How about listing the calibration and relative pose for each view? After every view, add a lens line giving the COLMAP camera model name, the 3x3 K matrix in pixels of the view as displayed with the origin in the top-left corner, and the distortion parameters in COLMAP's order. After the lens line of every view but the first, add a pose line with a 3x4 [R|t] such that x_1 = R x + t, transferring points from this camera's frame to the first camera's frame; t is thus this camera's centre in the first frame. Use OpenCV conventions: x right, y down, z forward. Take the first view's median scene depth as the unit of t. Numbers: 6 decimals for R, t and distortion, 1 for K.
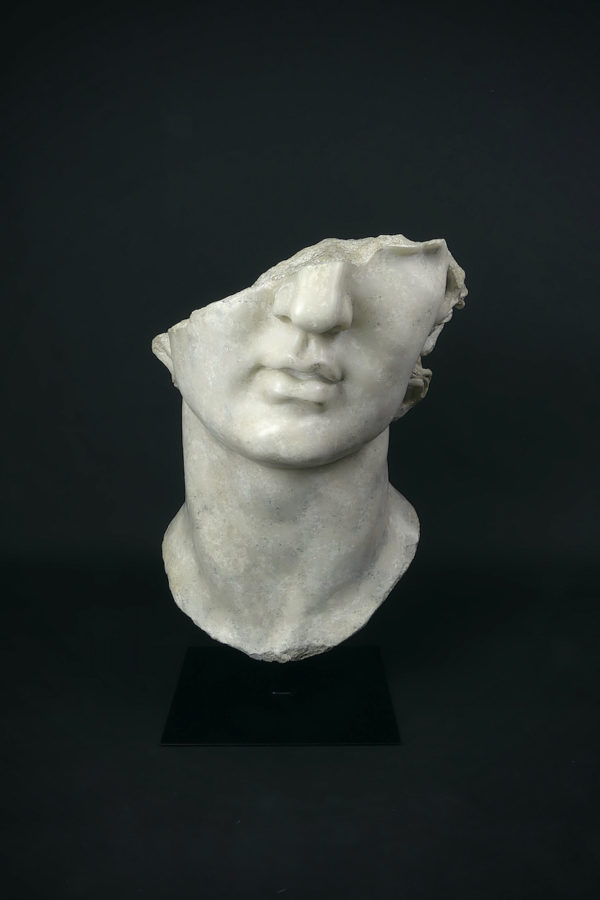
lens RADIAL K [[721.4, 0, 303.5], [0, 721.4, 464.5], [0, 0, 1]] dist [0.003655, 0.000070]
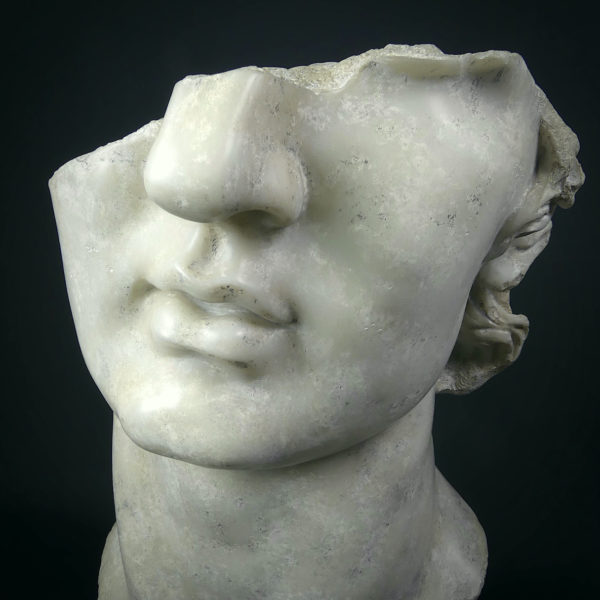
lens RADIAL K [[749.5, 0, 318.5], [0, 749.5, 407.0], [0, 0, 1]] dist [-0.005077, -0.032342]
pose [[0.972134, 0.104432, -0.209878, 0.160049], [-0.102222, 0.994532, 0.021379, -0.057329], [0.210963, 0.000671, 0.977494, 0.390327]]
